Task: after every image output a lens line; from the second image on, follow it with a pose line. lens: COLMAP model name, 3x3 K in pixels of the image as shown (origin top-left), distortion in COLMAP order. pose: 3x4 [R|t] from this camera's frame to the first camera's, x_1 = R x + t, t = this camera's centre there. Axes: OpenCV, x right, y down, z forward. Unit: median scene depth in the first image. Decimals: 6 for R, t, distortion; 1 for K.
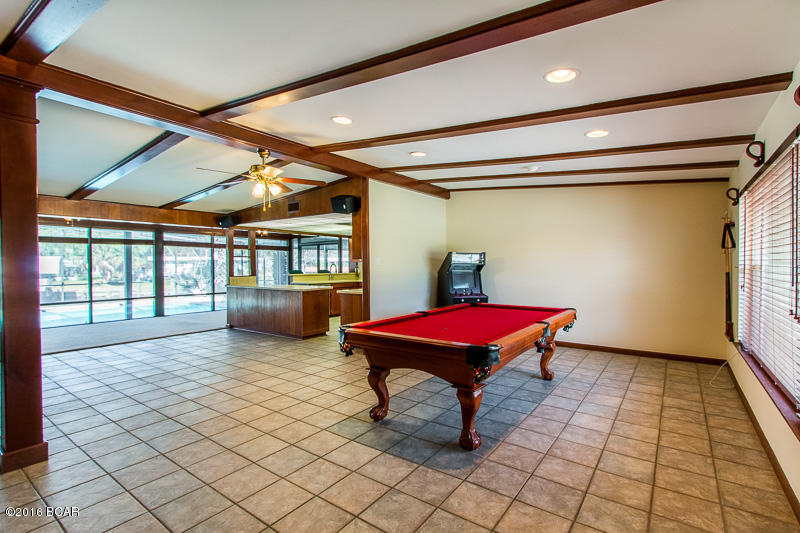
lens RADIAL K [[372.4, 0, 404.5], [0, 372.4, 265.3], [0, 0, 1]] dist [0.002949, 0.000079]
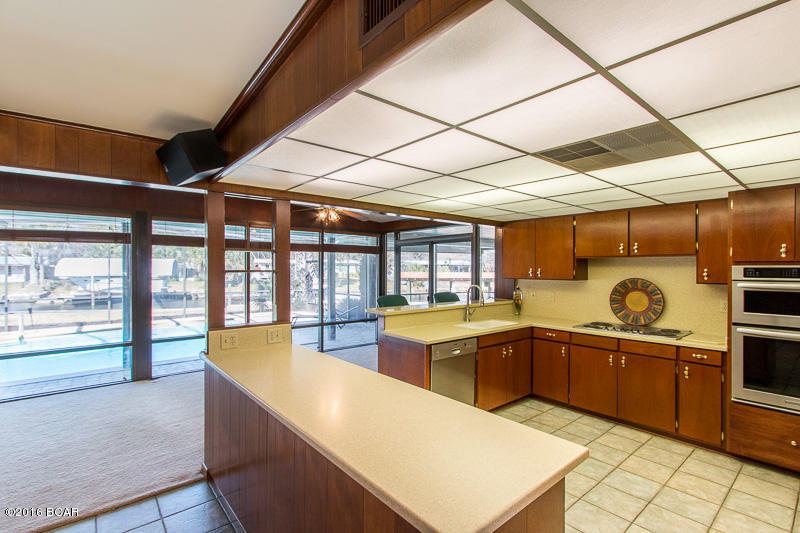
lens RADIAL K [[372.4, 0, 401.2], [0, 372.4, 267.5], [0, 0, 1]] dist [0.002949, 0.000079]
pose [[0.968599, 0.008561, -0.248480, -0.146719], [-0.008672, 0.999962, 0.000647, -0.020552], [0.248476, 0.001528, 0.968637, 0.490396]]
